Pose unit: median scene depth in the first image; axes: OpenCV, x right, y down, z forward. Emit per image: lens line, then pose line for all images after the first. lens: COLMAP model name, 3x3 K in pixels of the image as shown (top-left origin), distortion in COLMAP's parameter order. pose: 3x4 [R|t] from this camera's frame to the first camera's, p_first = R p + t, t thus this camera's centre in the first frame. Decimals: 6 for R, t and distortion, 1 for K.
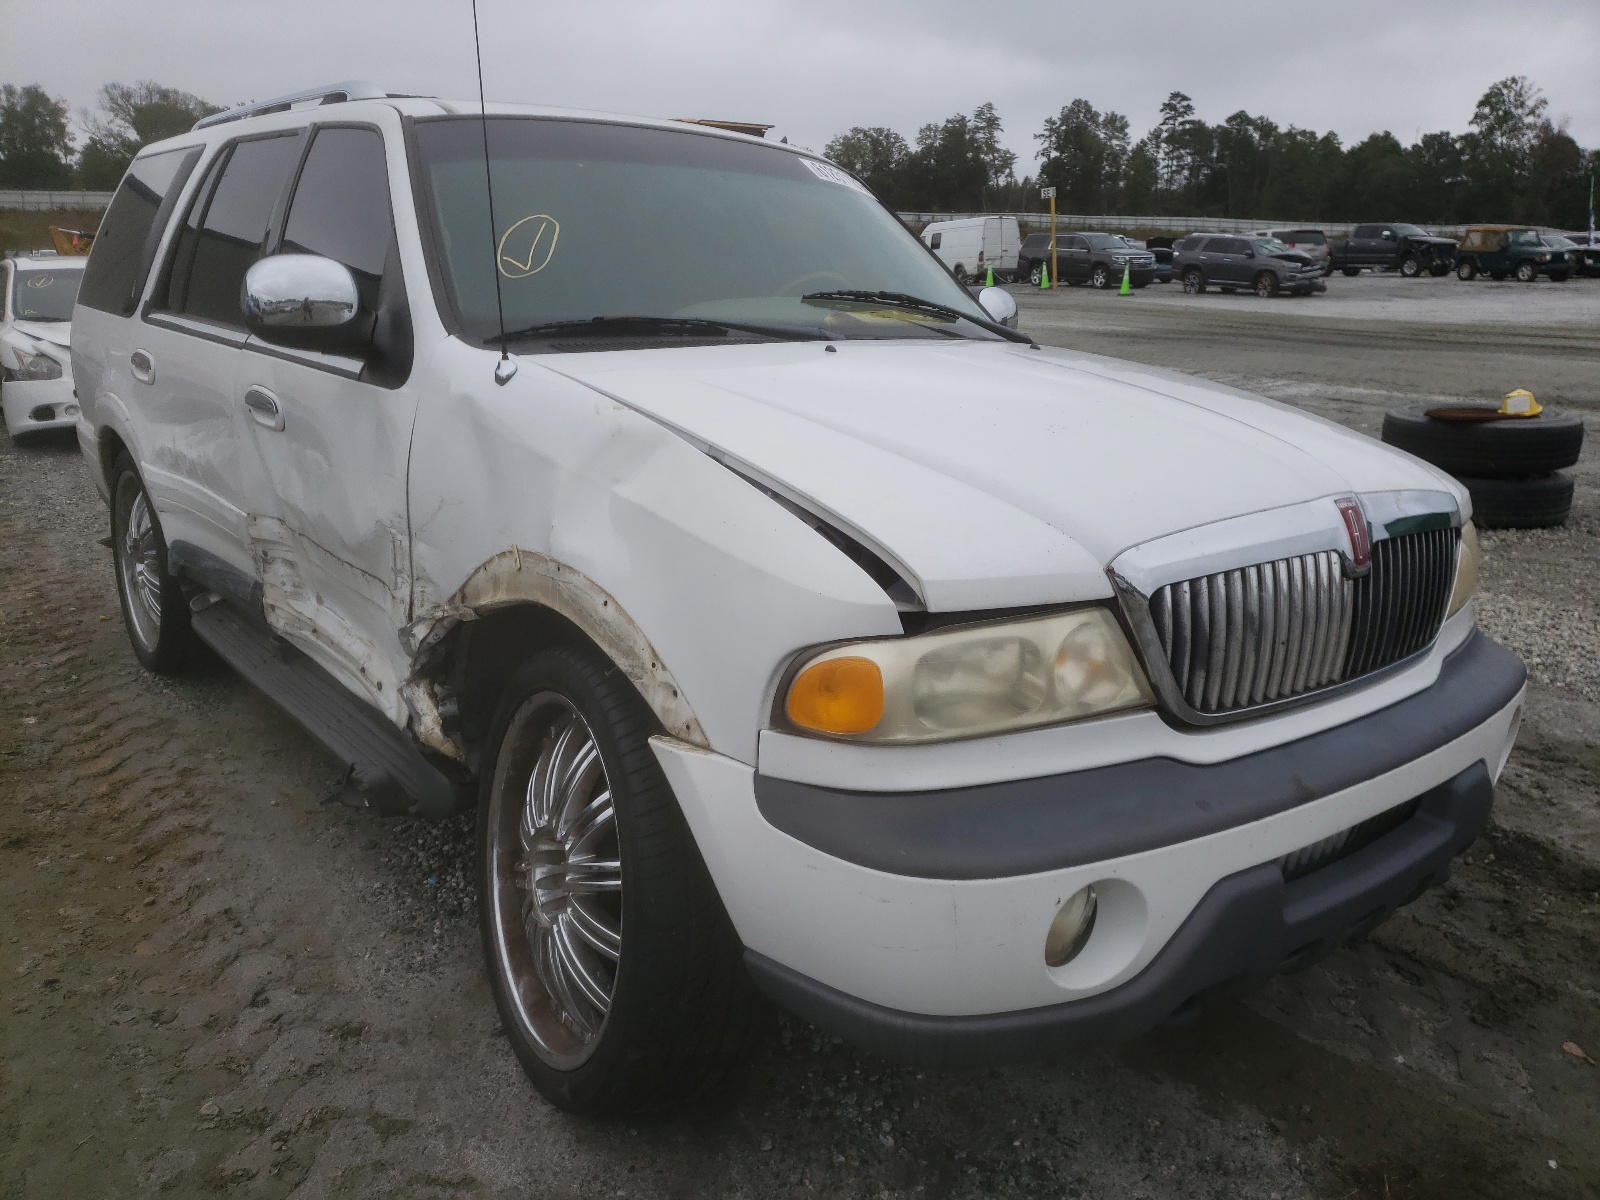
lens RADIAL K [[1237.2, 0, 800.0], [0, 1237.2, 600.0], [0, 0, 1]] dist [0.088528, -0.114232]
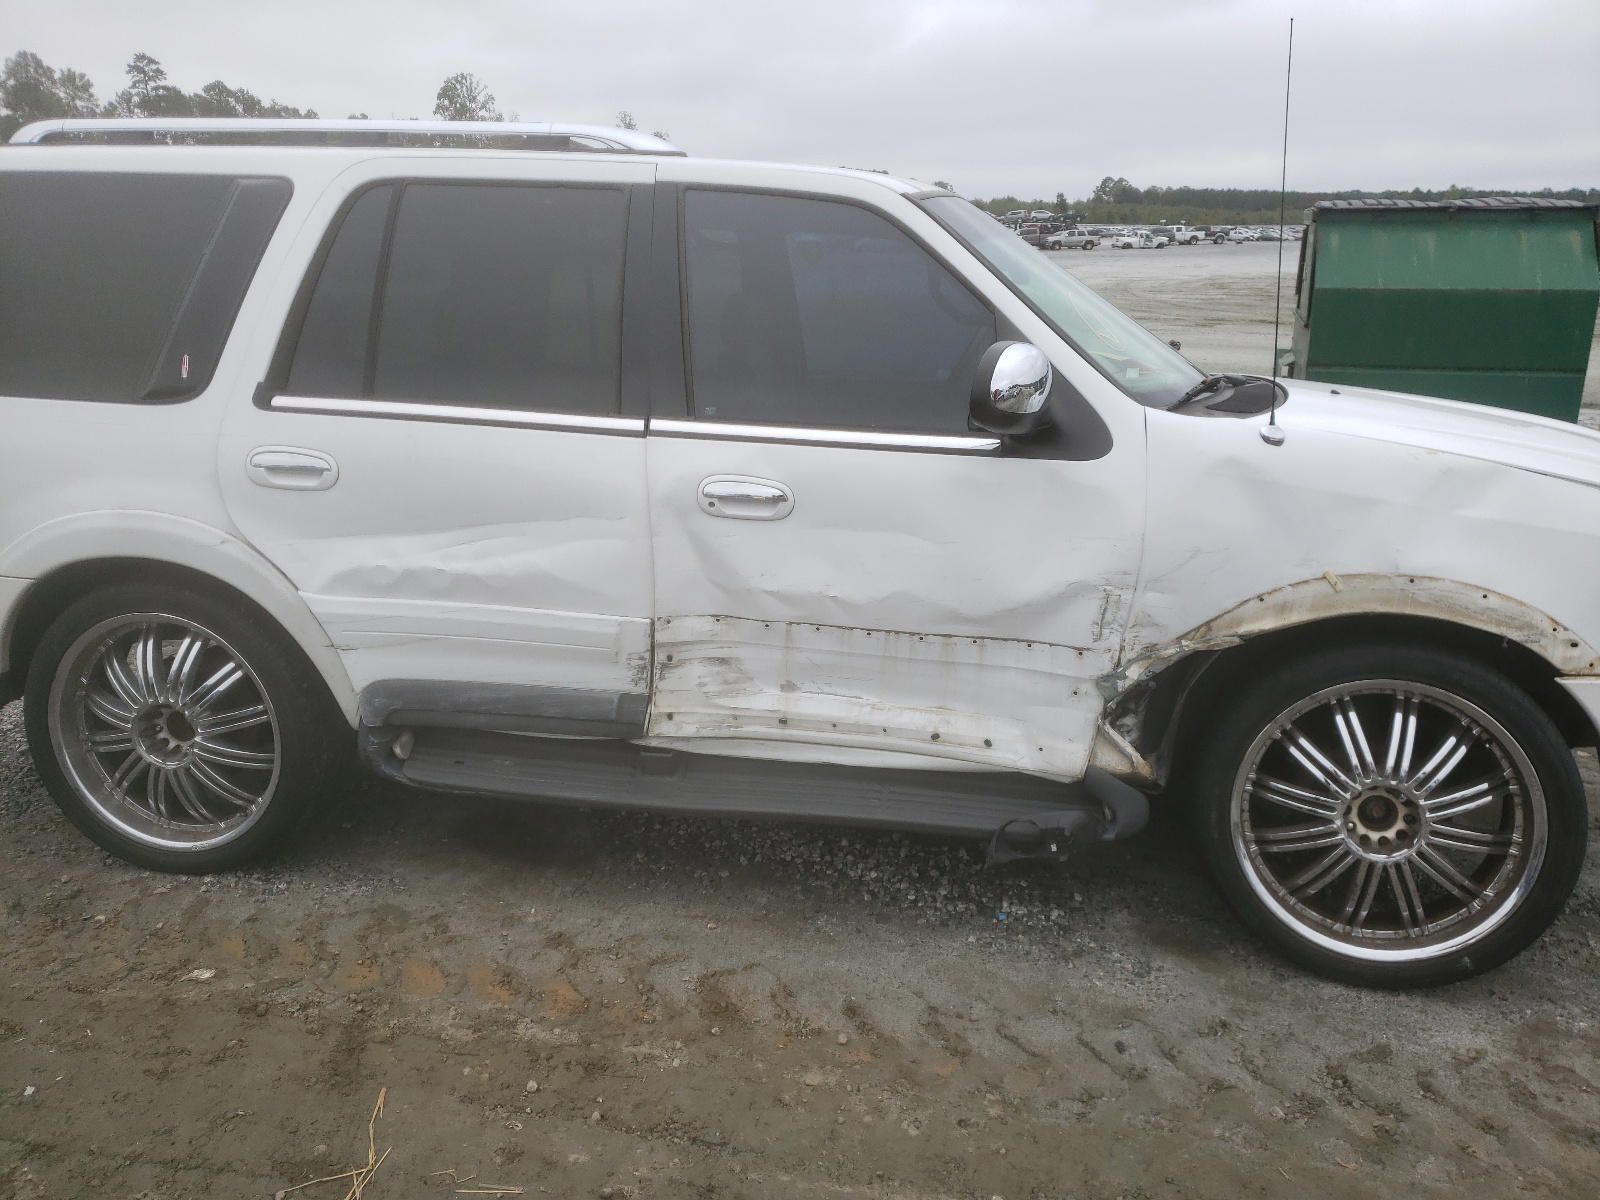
lens RADIAL K [[1237.2, 0, 800.0], [0, 1237.2, 600.0], [0, 0, 1]] dist [0.088528, -0.114232]
pose [[0.731249, -0.179716, 0.658010, -1.070183], [0.168129, 0.982393, 0.081469, -0.153626], [-0.661065, 0.051057, 0.748589, 0.315862]]
